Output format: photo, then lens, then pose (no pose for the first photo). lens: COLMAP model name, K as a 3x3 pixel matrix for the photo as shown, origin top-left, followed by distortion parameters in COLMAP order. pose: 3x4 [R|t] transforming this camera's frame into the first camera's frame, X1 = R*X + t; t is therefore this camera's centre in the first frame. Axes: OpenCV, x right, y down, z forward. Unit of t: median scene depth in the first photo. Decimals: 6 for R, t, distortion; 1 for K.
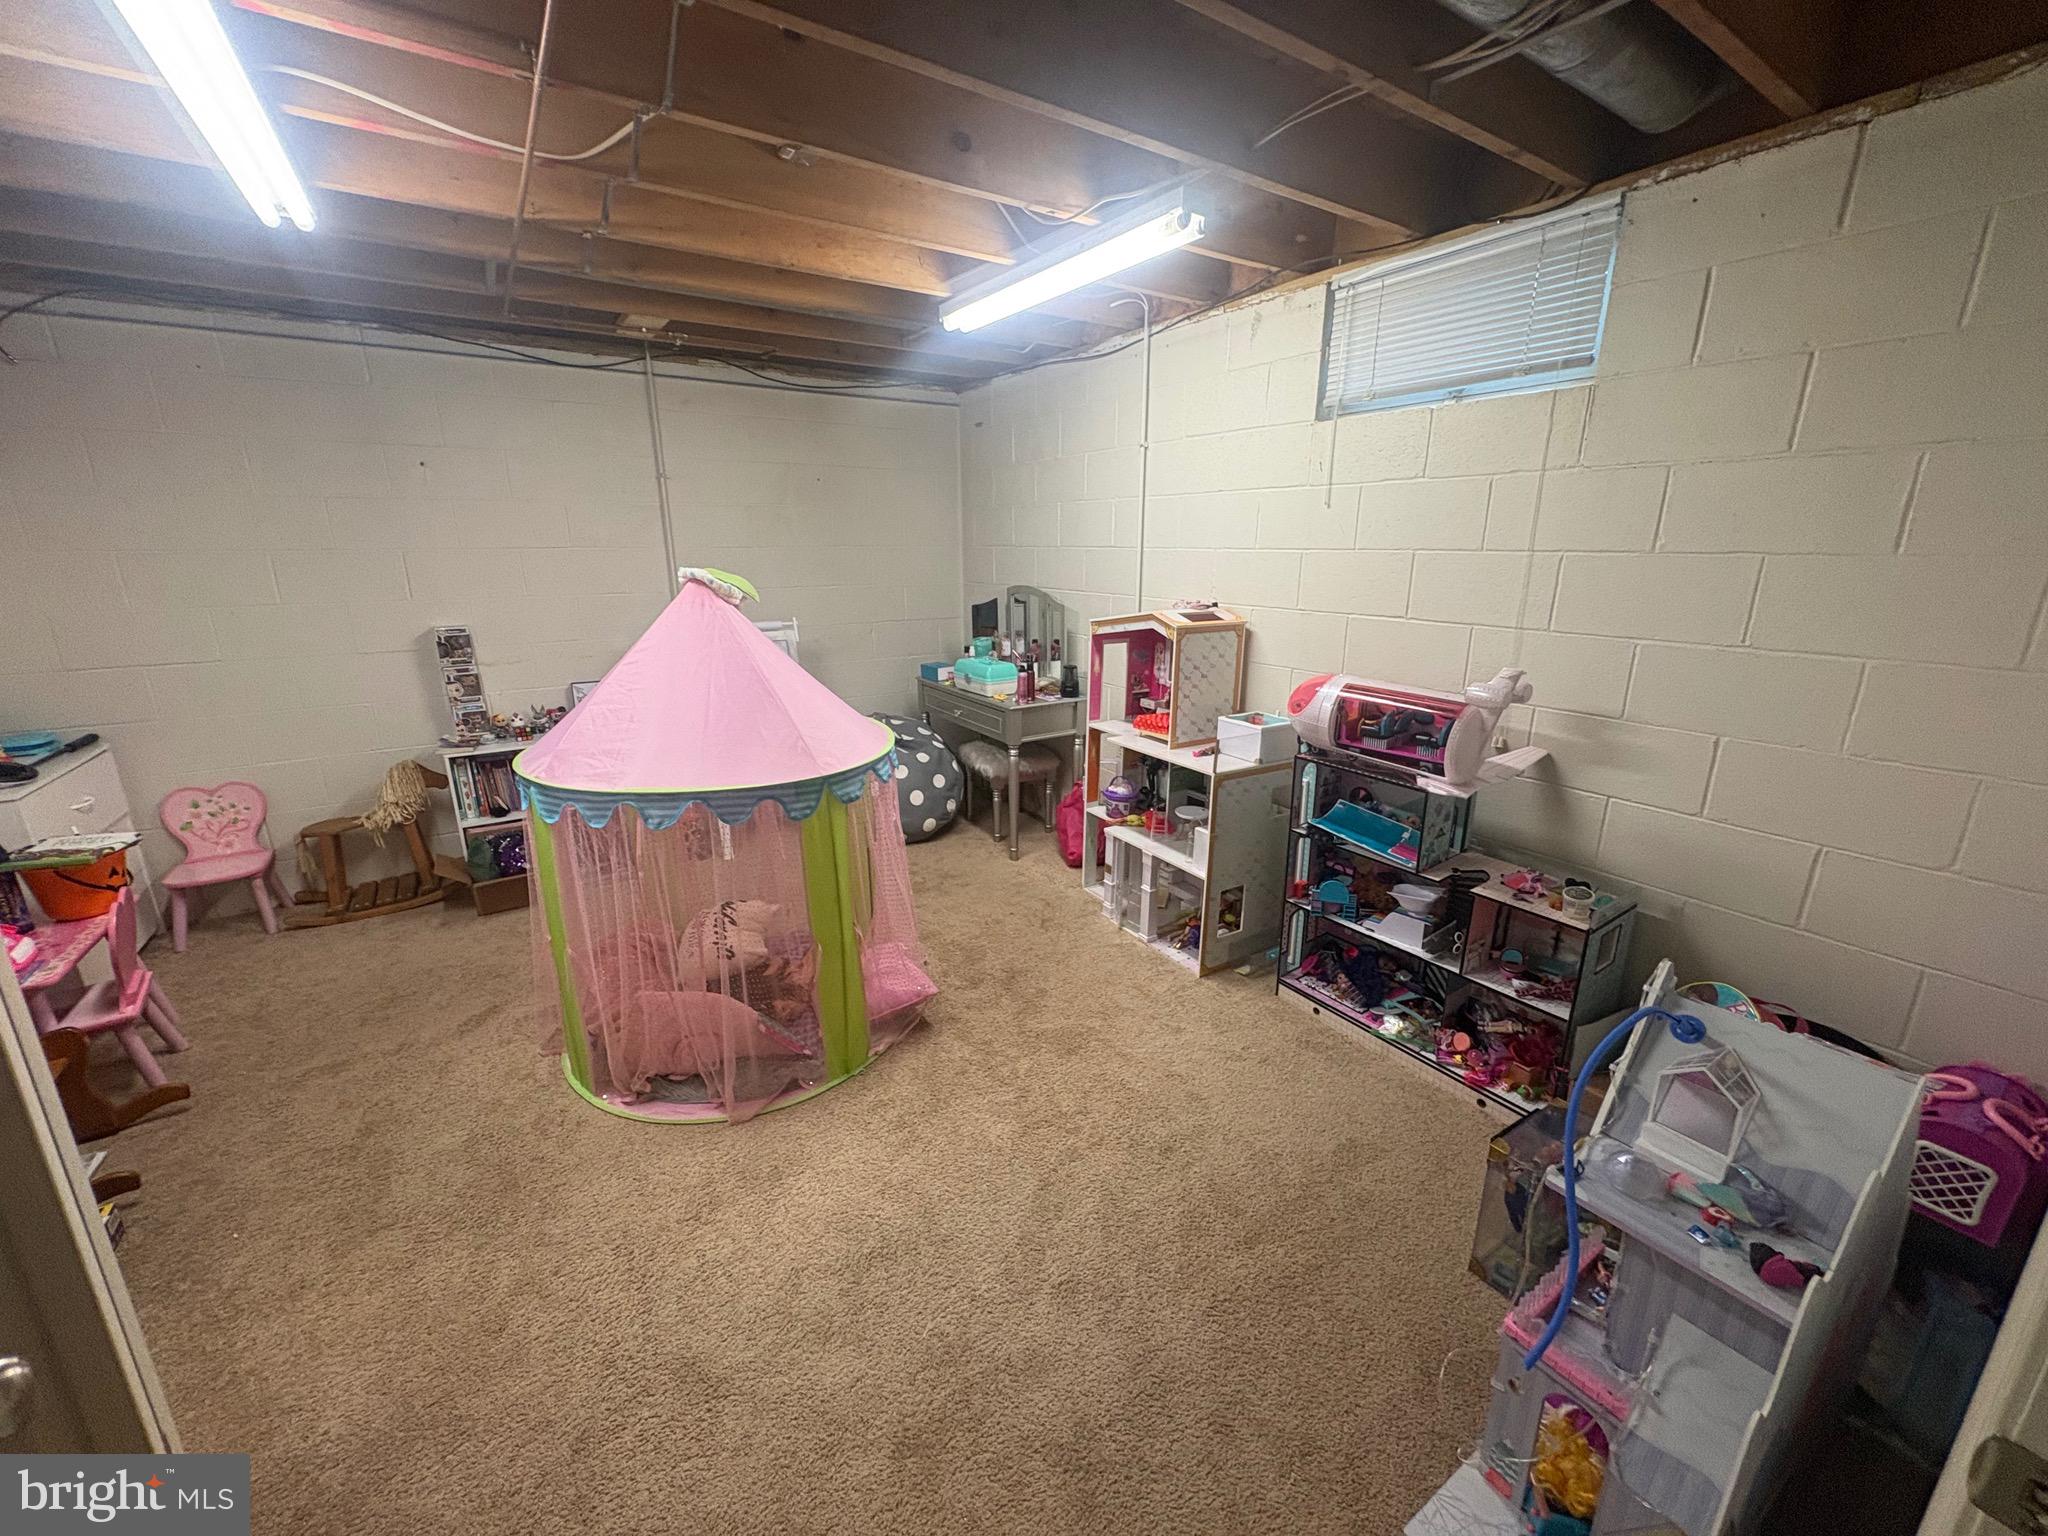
lens RADIAL K [[818.4, 0, 1023.7], [0, 818.4, 768.7], [0, 0, 1]] dist [0.001370, -0.000759]
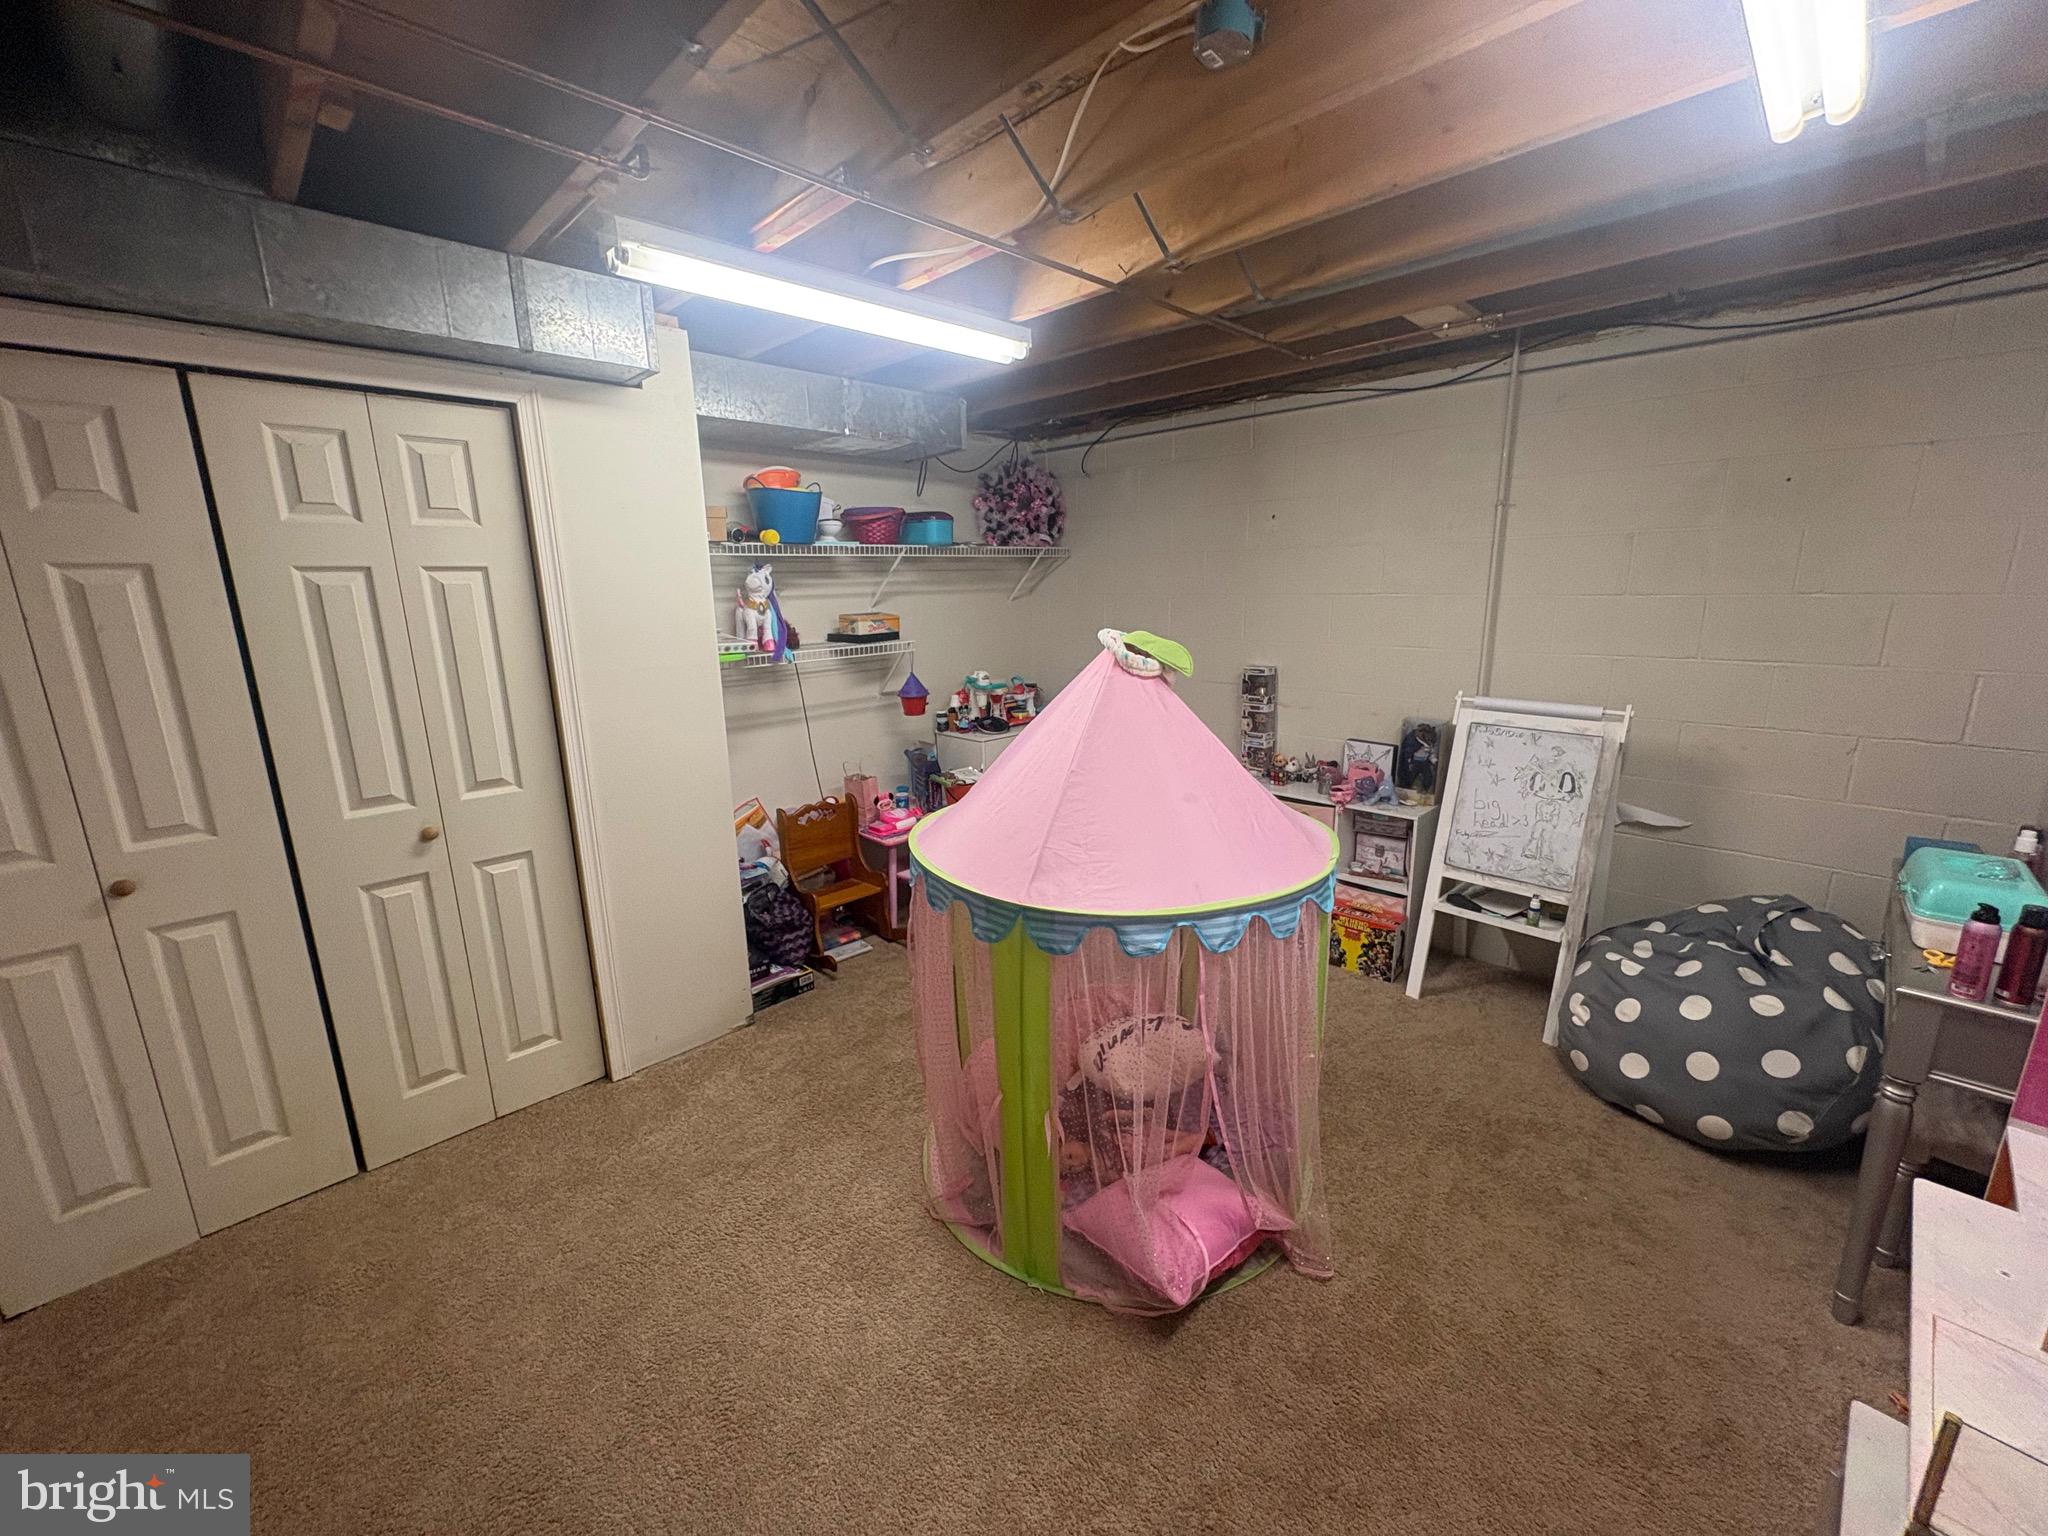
lens RADIAL K [[818.4, 0, 1024.4], [0, 818.4, 765.6], [0, 0, 1]] dist [0.001370, -0.000759]
pose [[0.194467, 0.215129, -0.957028, 0.288623], [-0.246691, 0.955022, 0.164550, -0.149162], [0.949382, 0.204091, 0.238790, 0.477161]]
